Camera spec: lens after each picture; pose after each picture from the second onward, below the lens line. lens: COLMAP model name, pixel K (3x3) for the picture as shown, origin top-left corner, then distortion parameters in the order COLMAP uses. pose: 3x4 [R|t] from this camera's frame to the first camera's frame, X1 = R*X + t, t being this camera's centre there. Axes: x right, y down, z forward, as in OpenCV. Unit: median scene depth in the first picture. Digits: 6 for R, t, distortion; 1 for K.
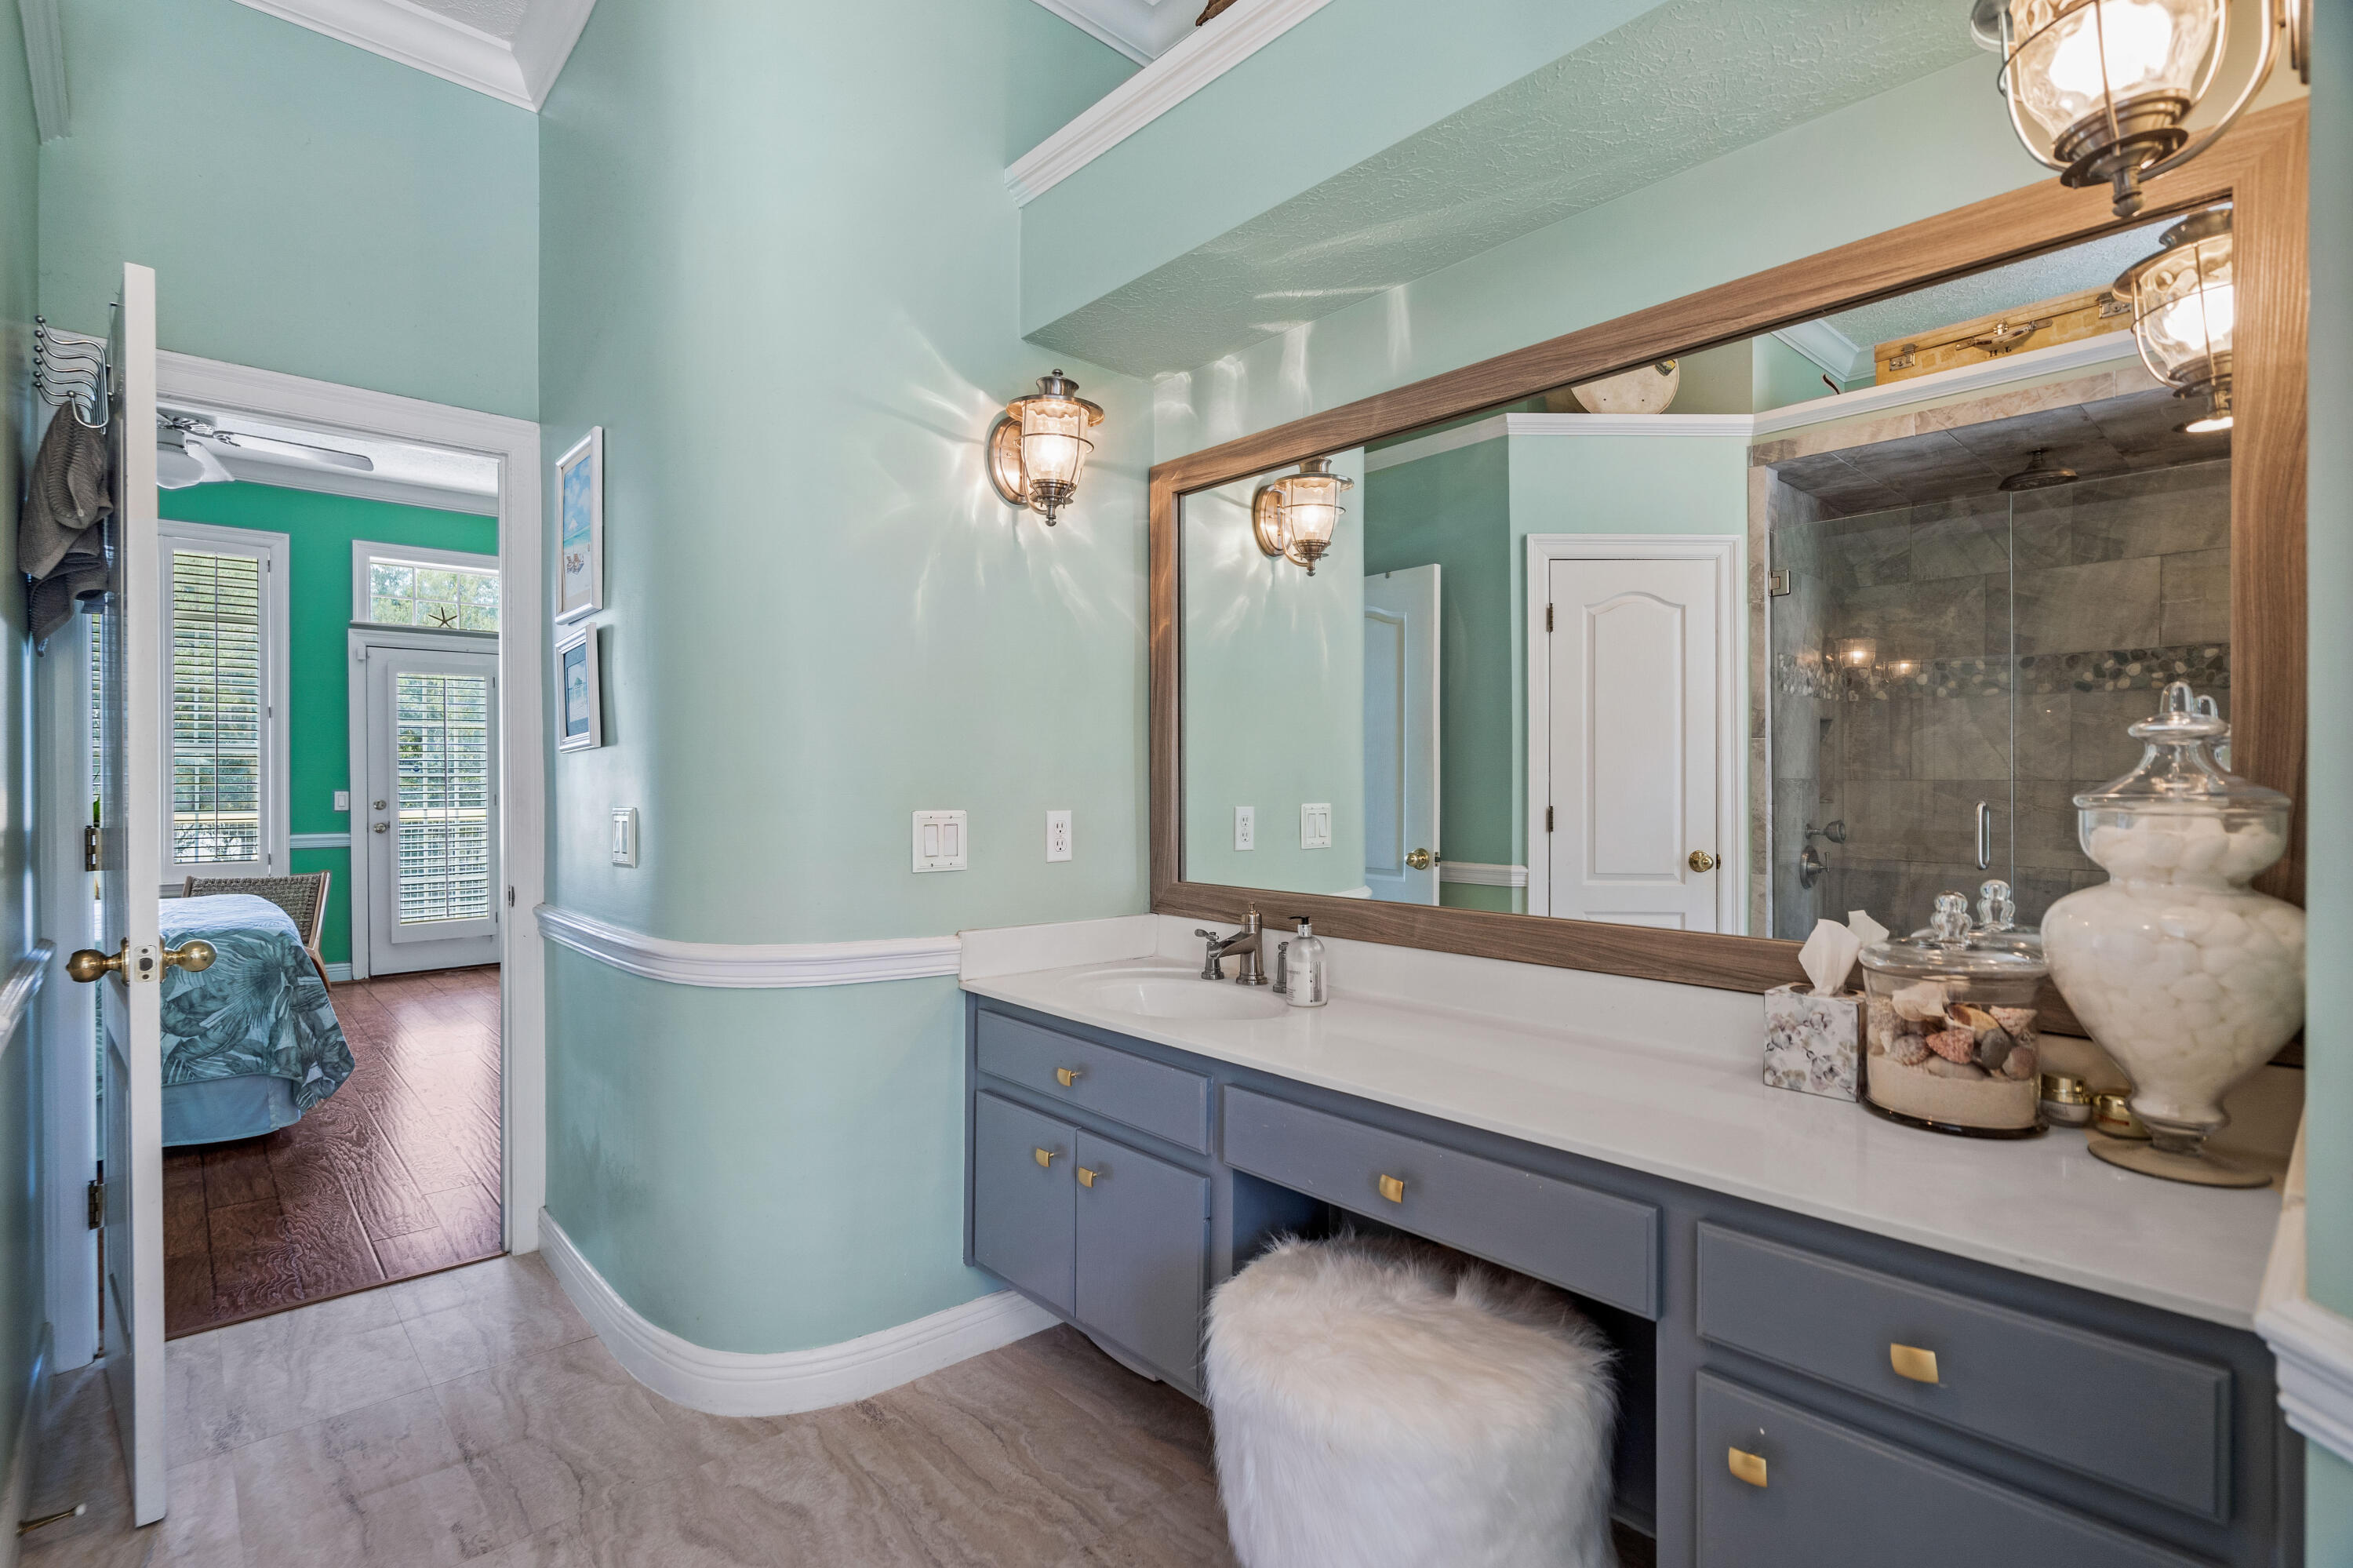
lens RADIAL K [[1092.3, 0, 1166.4], [0, 1092.3, 791.0], [0, 0, 1]] dist [-0.004699, 0.002500]
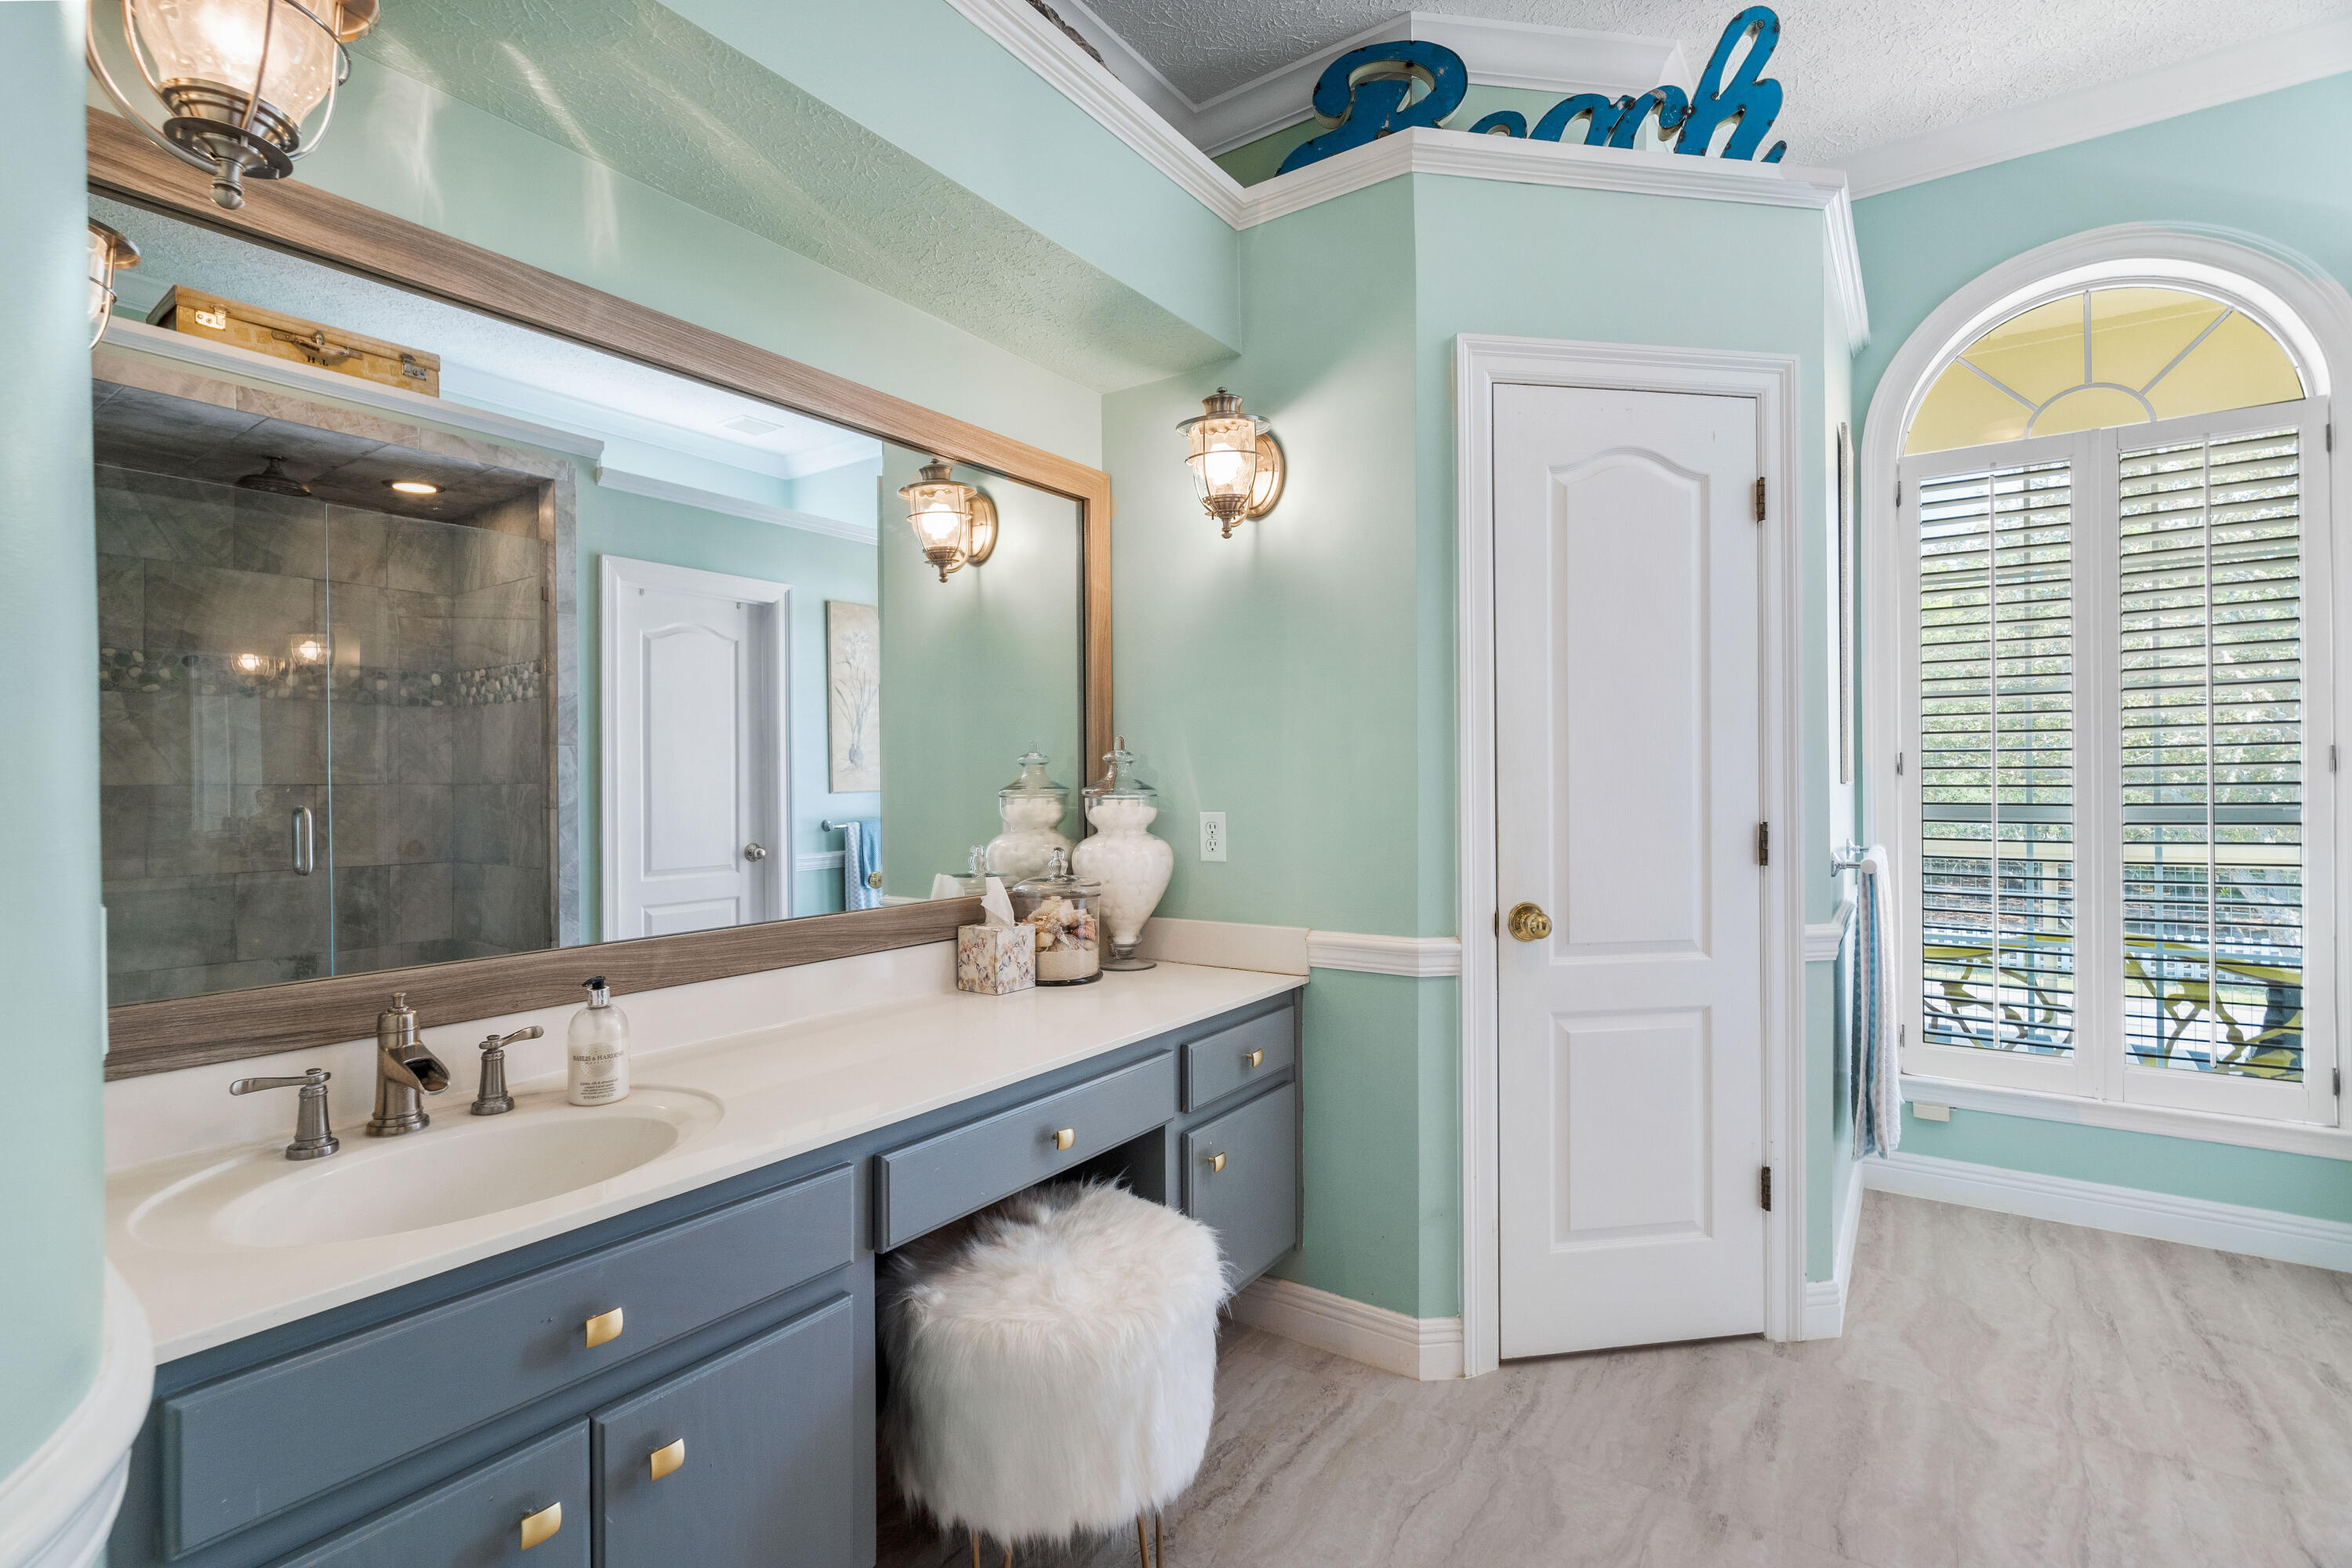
lens RADIAL K [[1041.4, 0, 1163.0], [0, 1041.4, 770.2], [0, 0, 1]] dist [0.006006, -0.001215]
pose [[-0.197461, 0.006657, 0.980288, -0.335131], [0.013969, 0.999895, -0.003977, -0.007450], [-0.980211, 0.012909, -0.197533, 0.416877]]
